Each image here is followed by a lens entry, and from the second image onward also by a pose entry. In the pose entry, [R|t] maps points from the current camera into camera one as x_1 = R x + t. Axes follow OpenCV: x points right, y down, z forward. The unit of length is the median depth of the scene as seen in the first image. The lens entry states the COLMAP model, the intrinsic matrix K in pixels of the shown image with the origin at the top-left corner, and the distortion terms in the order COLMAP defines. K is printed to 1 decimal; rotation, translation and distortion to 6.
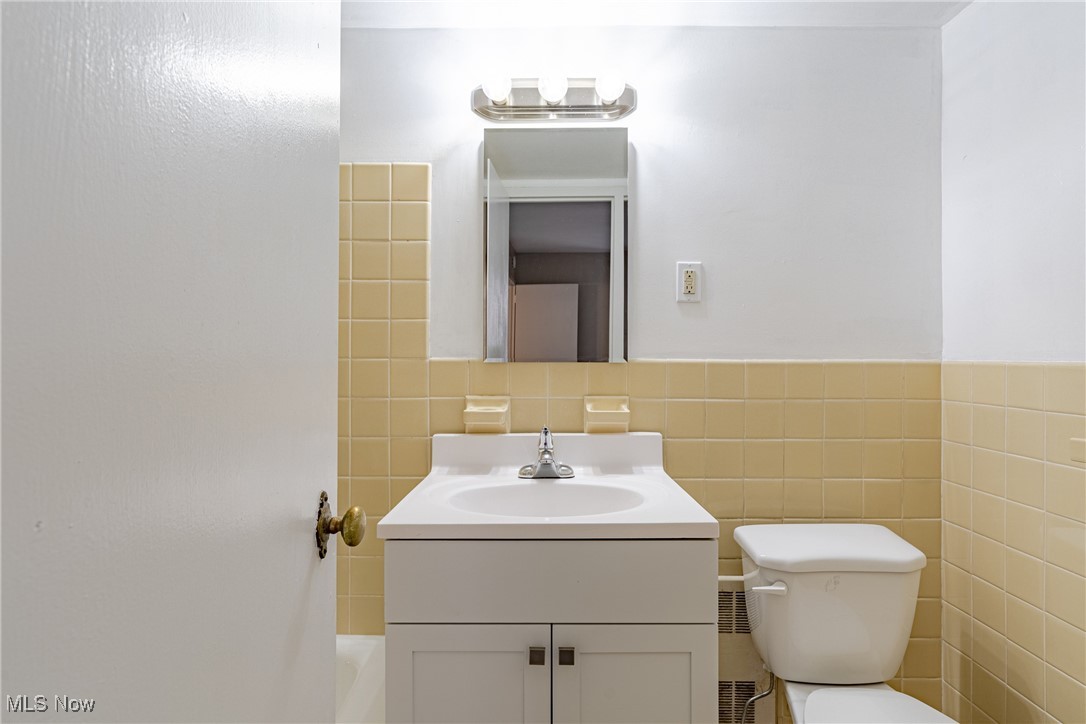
lens RADIAL K [[602.2, 0, 540.0], [0, 602.2, 357.8], [0, 0, 1]] dist [0.000519, 0.000068]
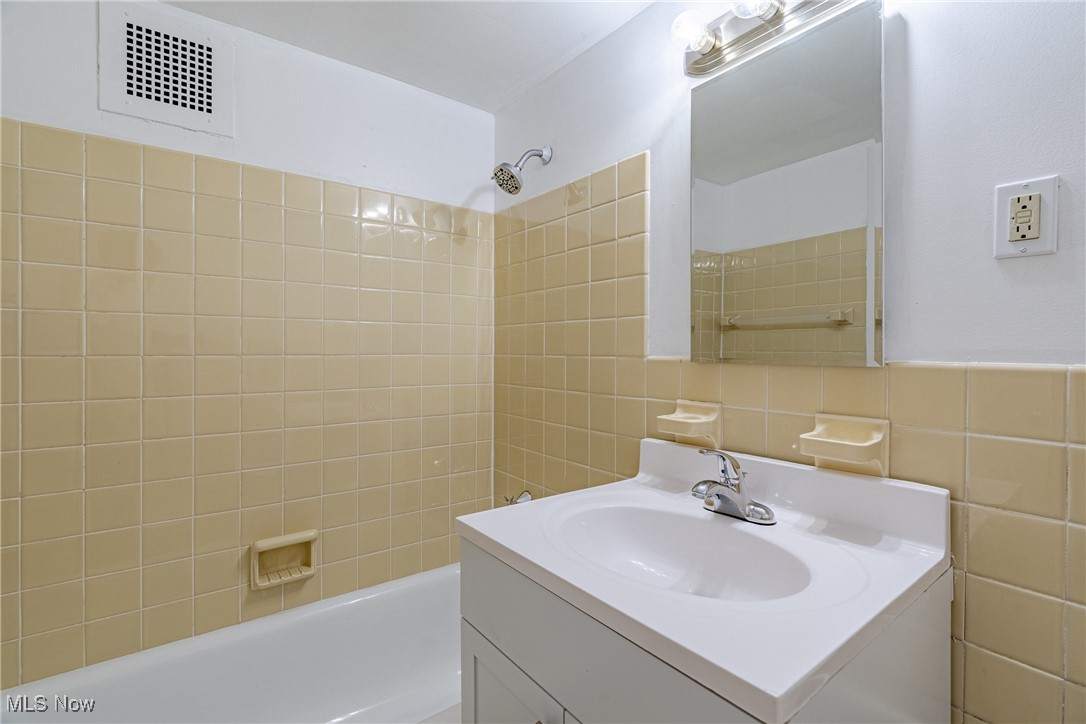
lens RADIAL K [[493.1, 0, 538.7], [0, 493.1, 354.1], [0, 0, 1]] dist [-0.004807, 0.000807]
pose [[0.618636, 0.005709, -0.785657, 0.320987], [-0.010885, 0.999940, -0.001305, -0.000564], [0.785602, 0.009359, 0.618661, 0.394188]]
